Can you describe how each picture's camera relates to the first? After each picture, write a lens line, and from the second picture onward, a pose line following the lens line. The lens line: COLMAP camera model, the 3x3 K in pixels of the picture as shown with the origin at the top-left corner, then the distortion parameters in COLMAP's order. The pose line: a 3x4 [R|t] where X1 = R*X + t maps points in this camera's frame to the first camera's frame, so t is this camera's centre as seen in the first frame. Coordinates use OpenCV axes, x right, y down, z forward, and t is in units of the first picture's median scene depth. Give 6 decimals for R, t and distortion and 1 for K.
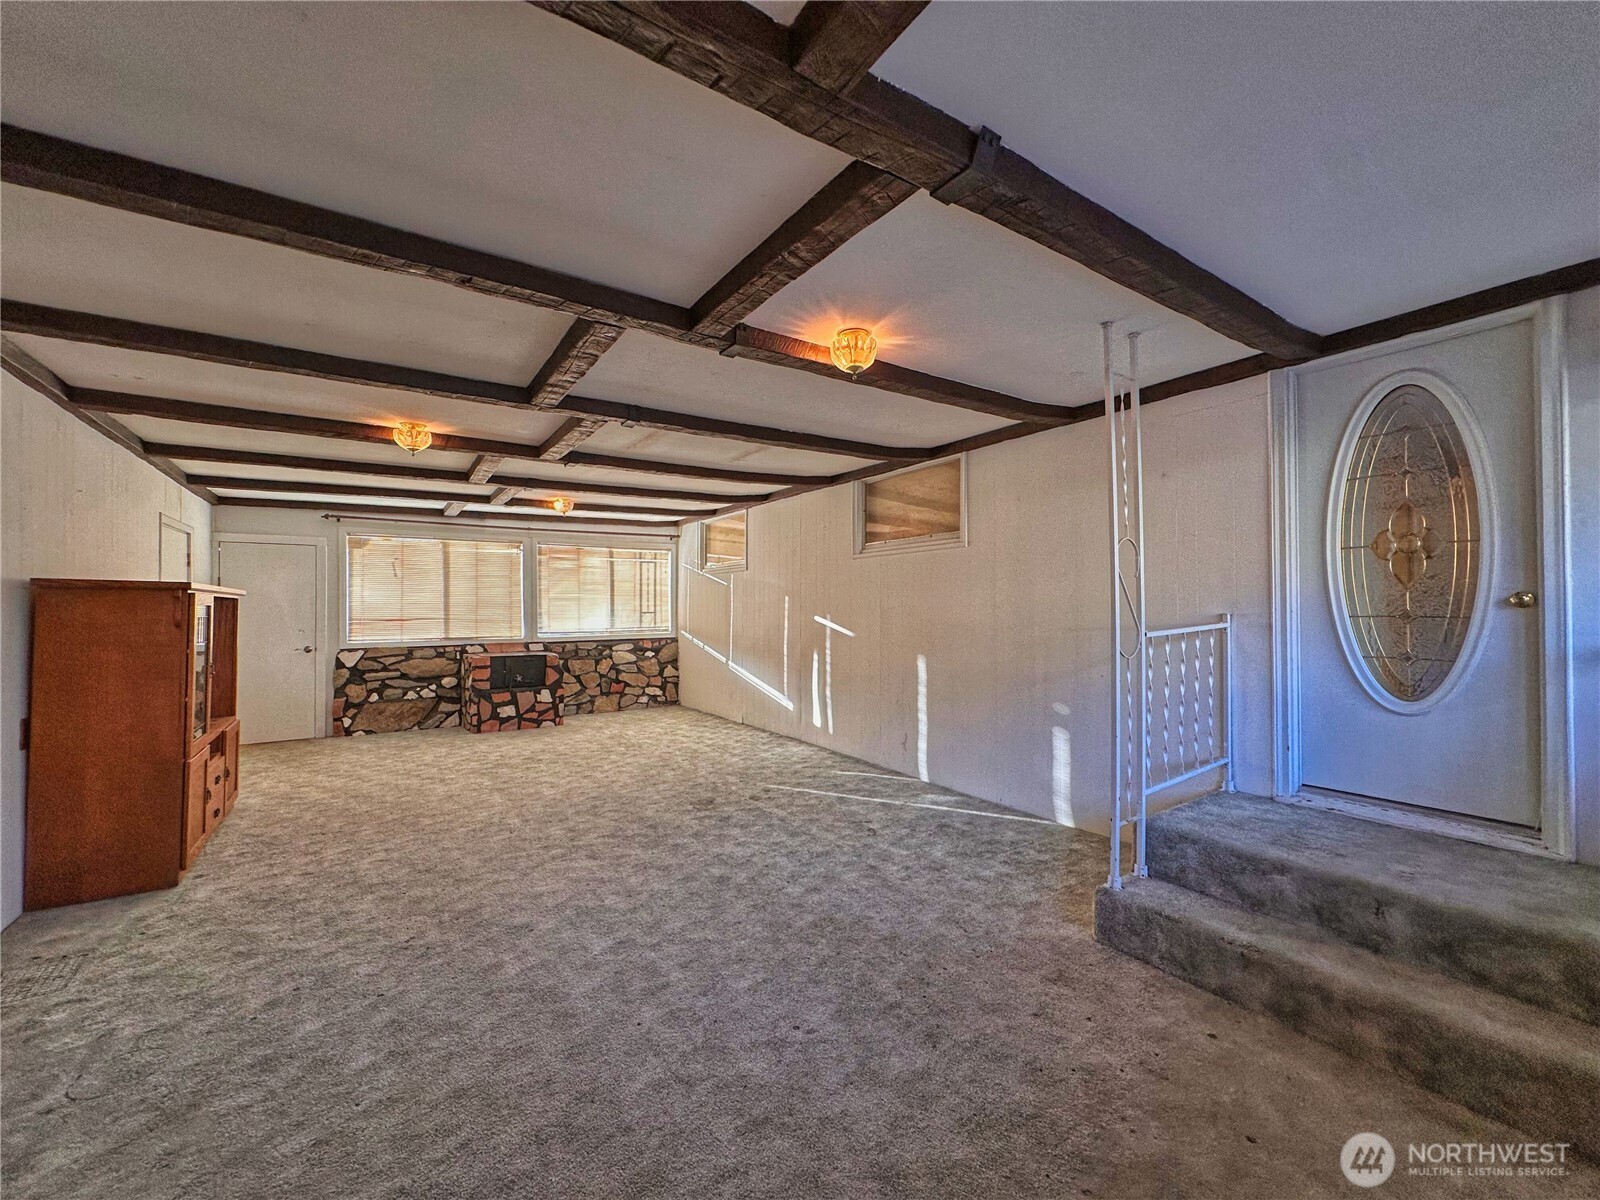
lens RADIAL K [[638.6, 0, 803.1], [0, 638.6, 597.3], [0, 0, 1]] dist [0.000941, 0.000058]
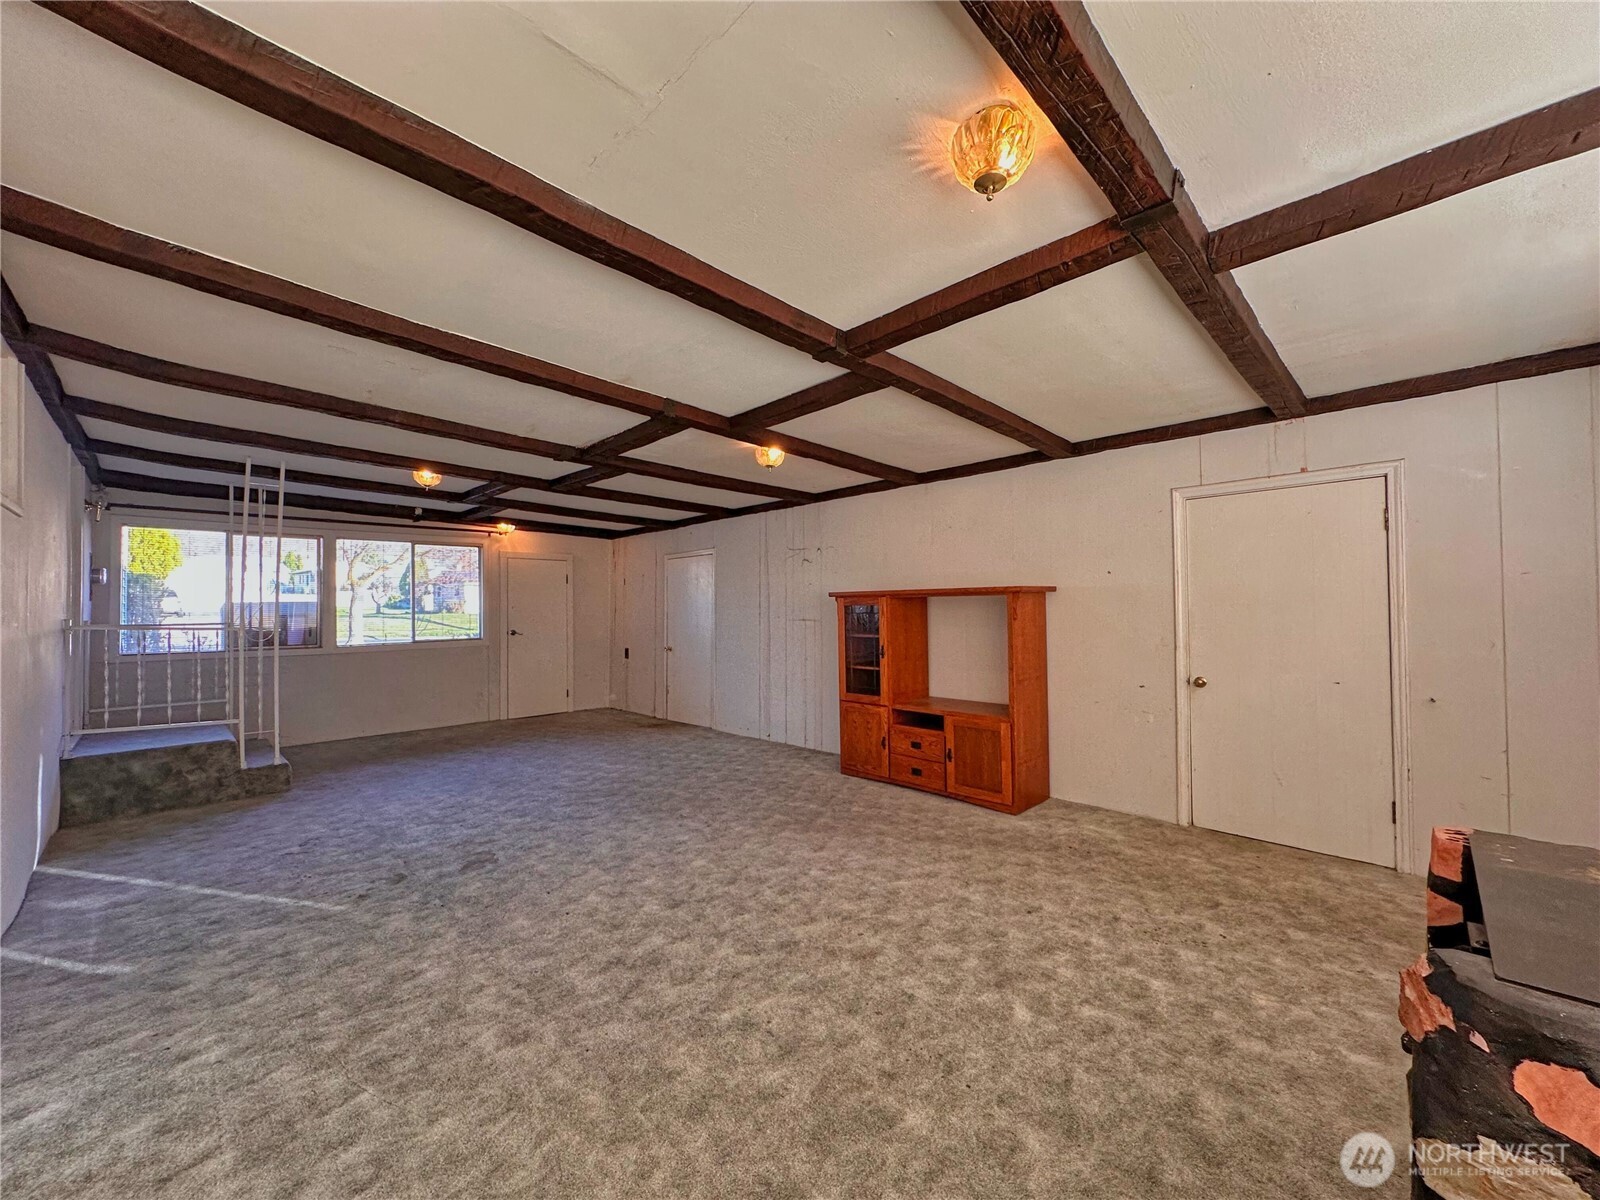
lens RADIAL K [[638.6, 0, 795.3], [0, 638.6, 605.0], [0, 0, 1]] dist [0.000941, 0.000058]
pose [[-0.985389, 0.008980, -0.170080, -0.434192], [0.013335, 0.999611, -0.024478, 0.037844], [0.169794, -0.026389, -0.985126, 1.968685]]
